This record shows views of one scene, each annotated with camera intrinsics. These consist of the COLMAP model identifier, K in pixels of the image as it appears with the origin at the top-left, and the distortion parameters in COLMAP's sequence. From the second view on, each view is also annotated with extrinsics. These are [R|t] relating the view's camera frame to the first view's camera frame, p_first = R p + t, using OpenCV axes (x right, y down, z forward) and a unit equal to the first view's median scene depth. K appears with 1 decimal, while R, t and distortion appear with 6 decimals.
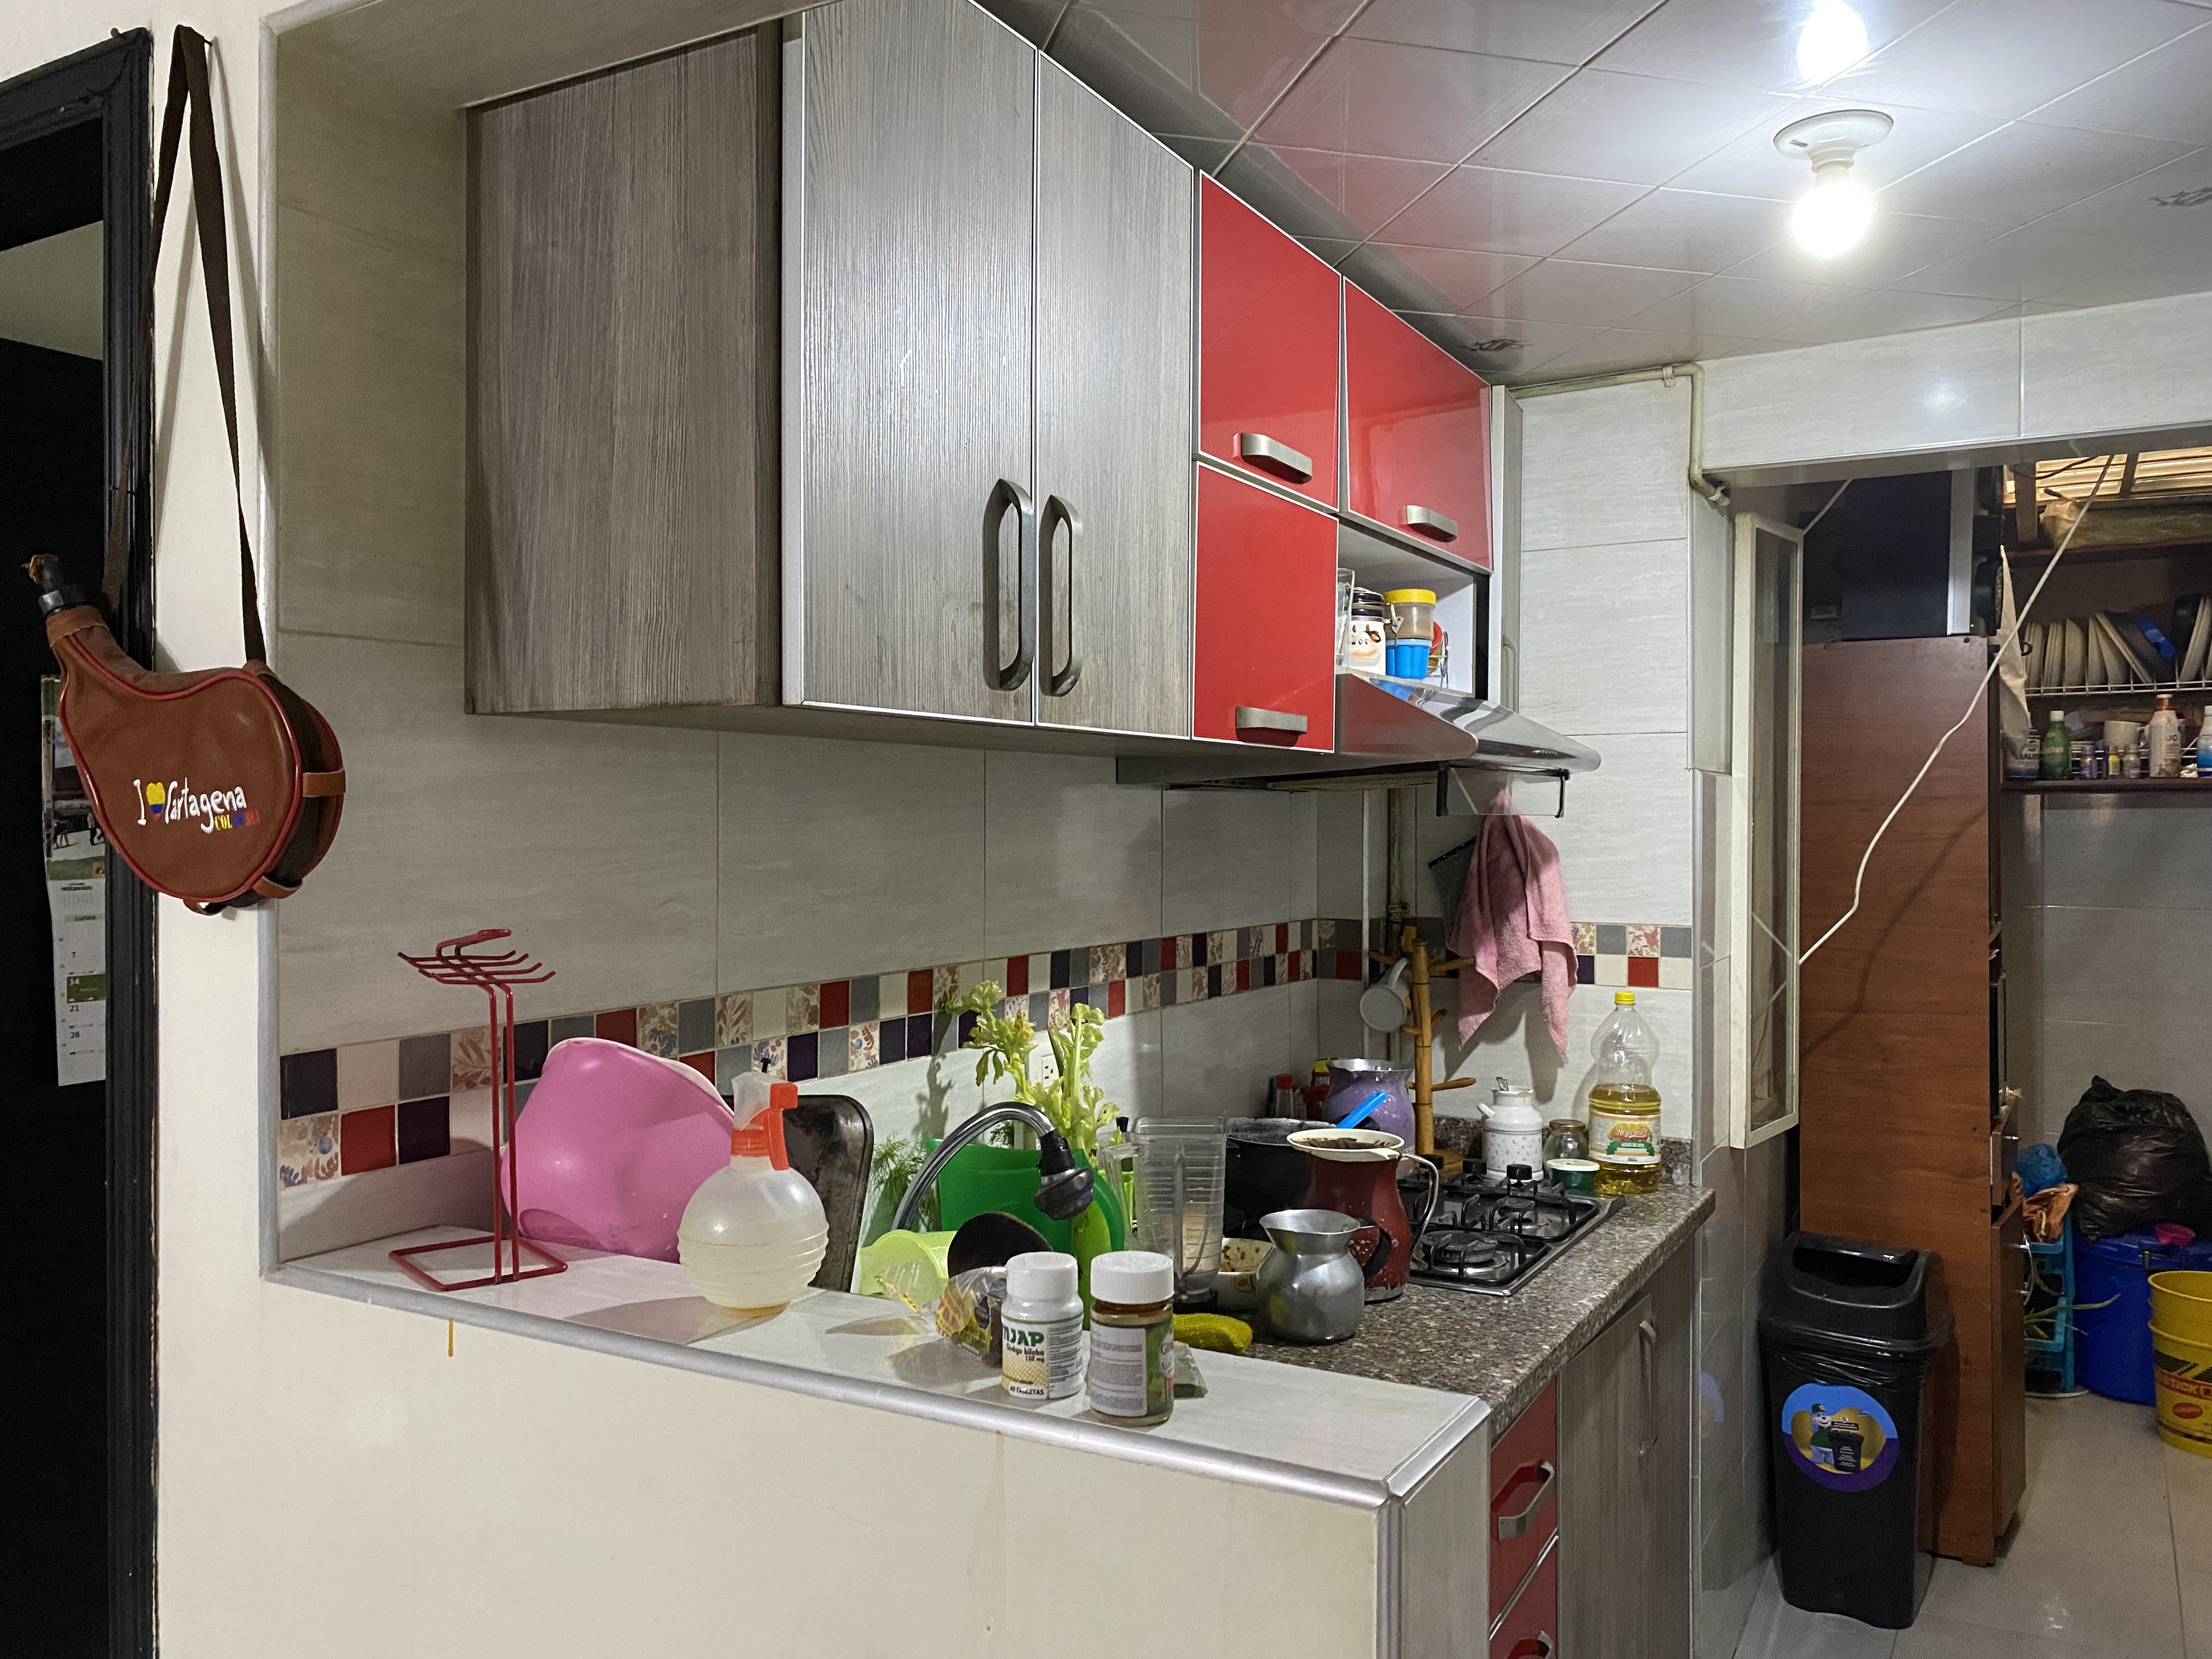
lens RADIAL K [[1689.8, 0, 1108.9], [0, 1689.8, 840.3], [0, 0, 1]] dist [0.034887, -0.042451]
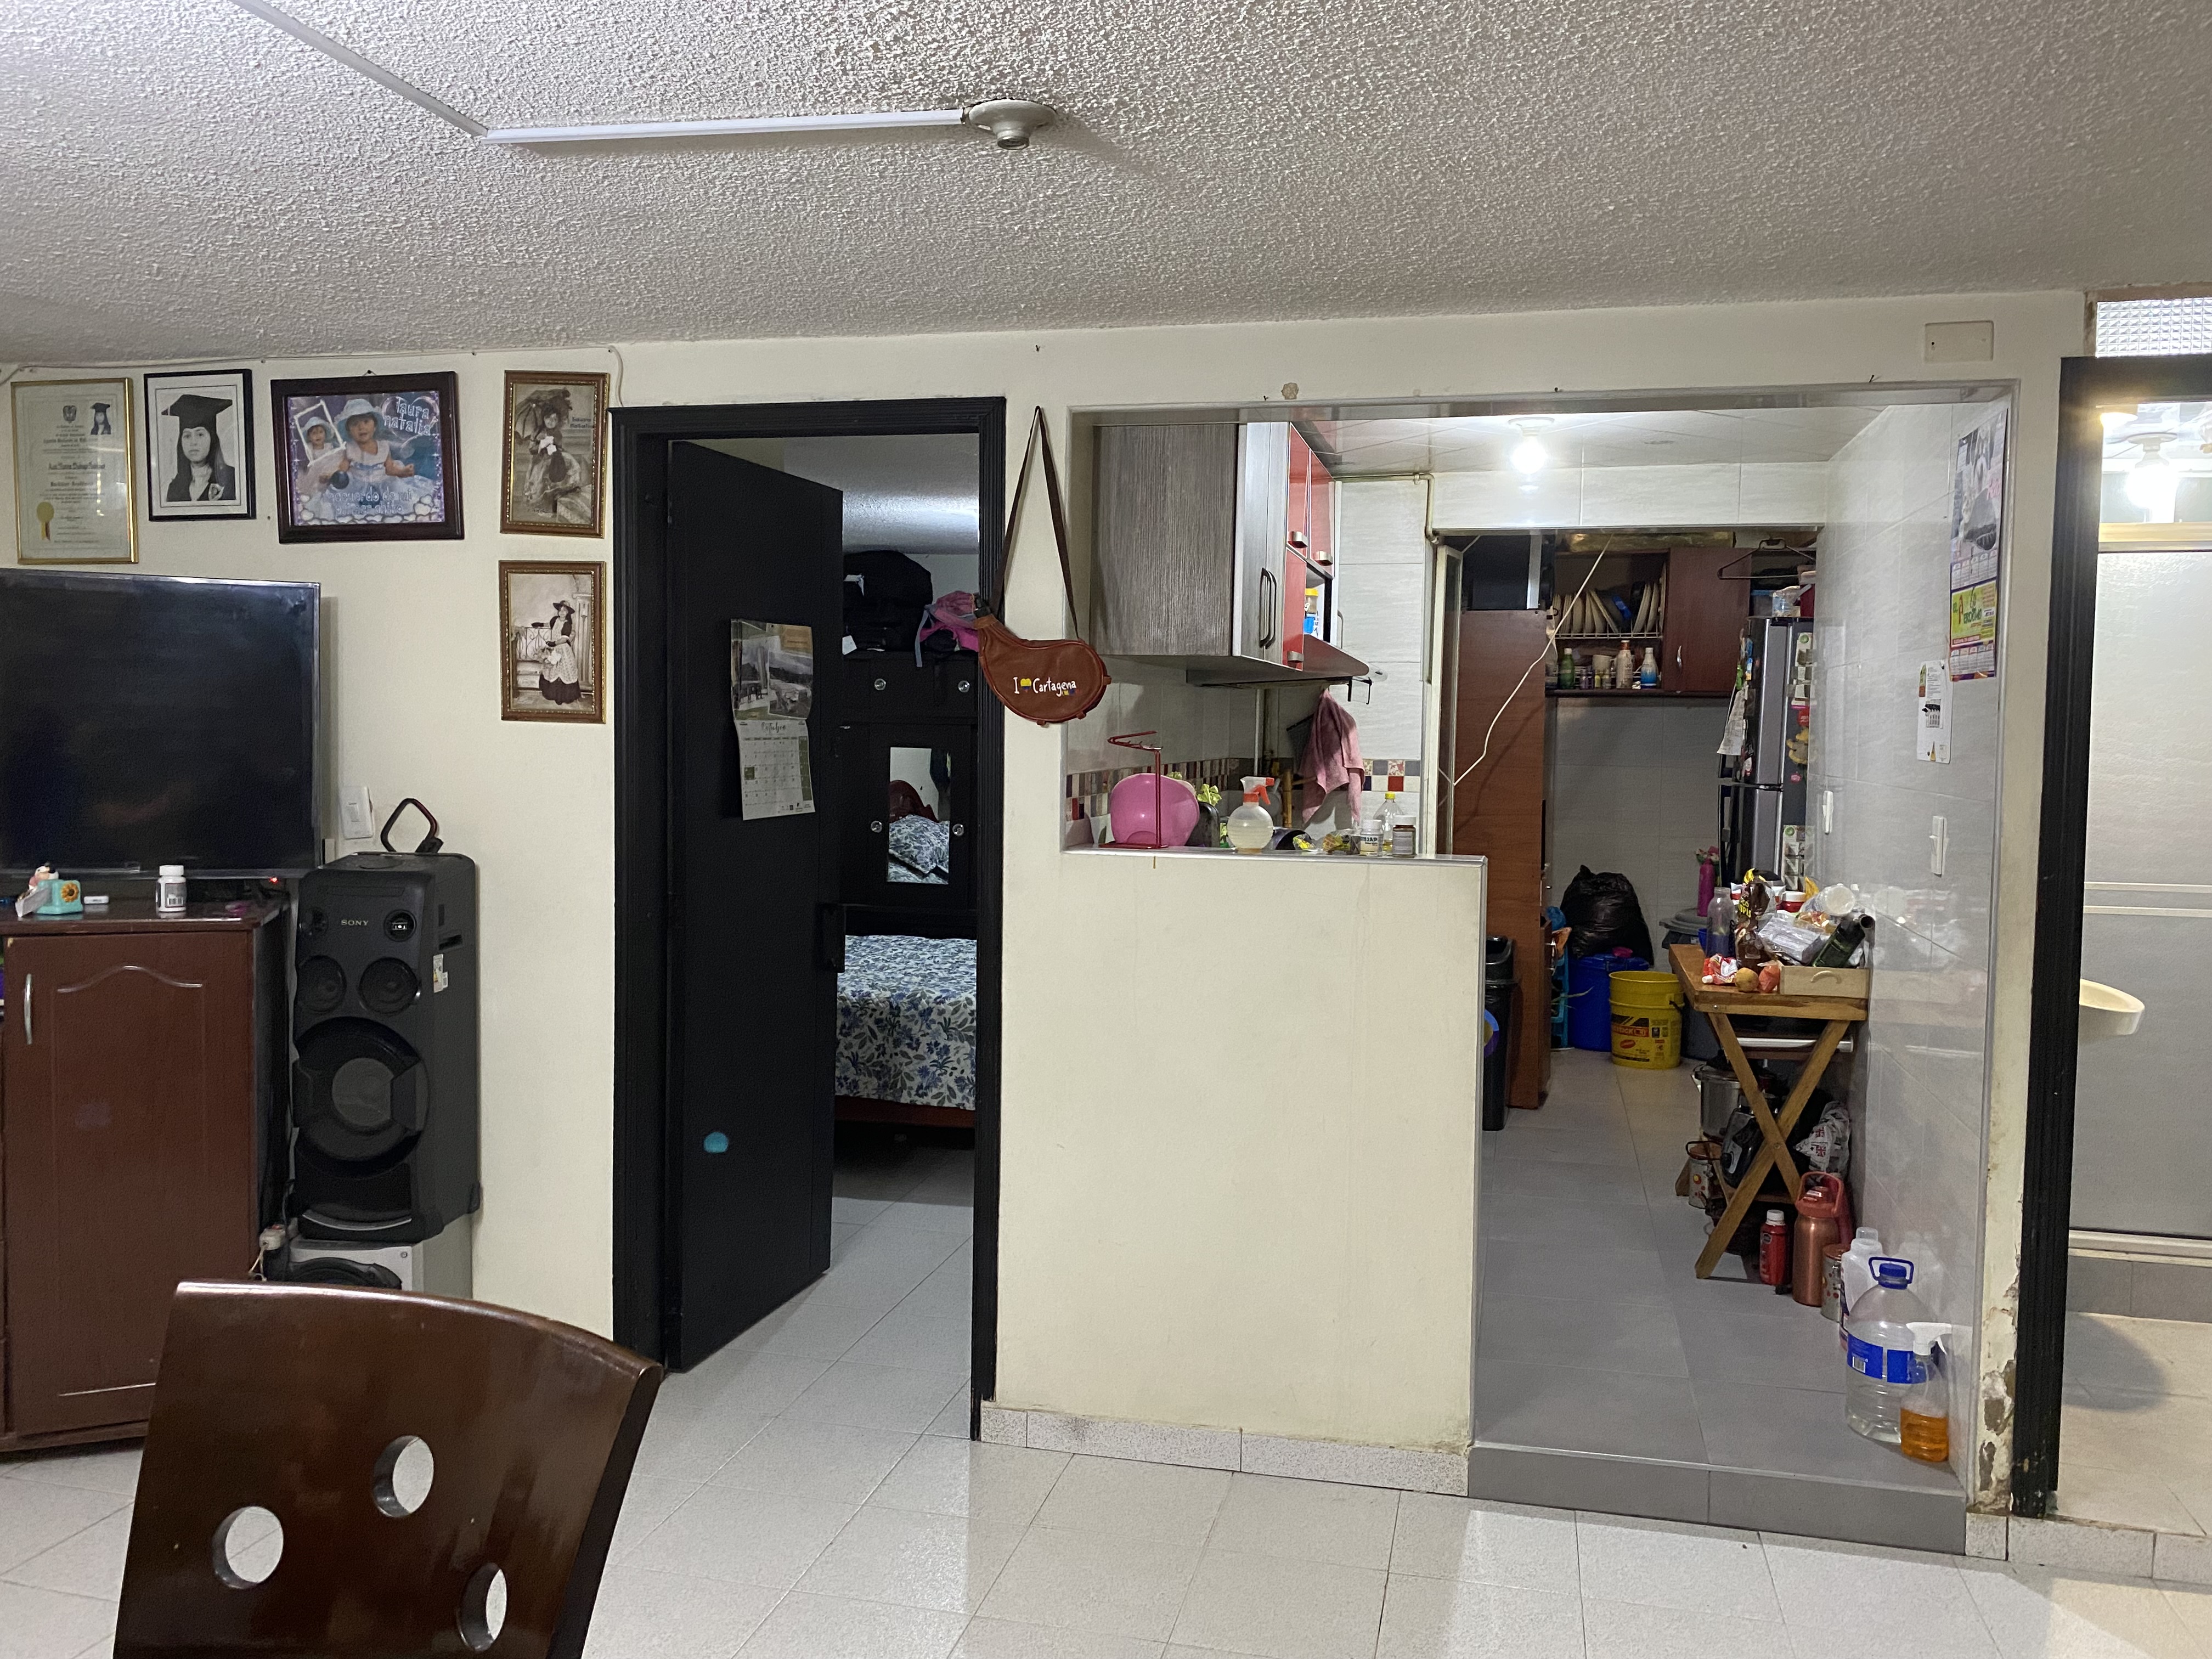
lens RADIAL K [[1689.8, 0, 1108.5], [0, 1689.8, 820.0], [0, 0, 1]] dist [0.034887, -0.042451]
pose [[0.962053, -0.001932, 0.272857, -0.507790], [-0.011817, 0.998742, 0.048738, 0.026505], [-0.272608, -0.050113, 0.960819, -0.744037]]
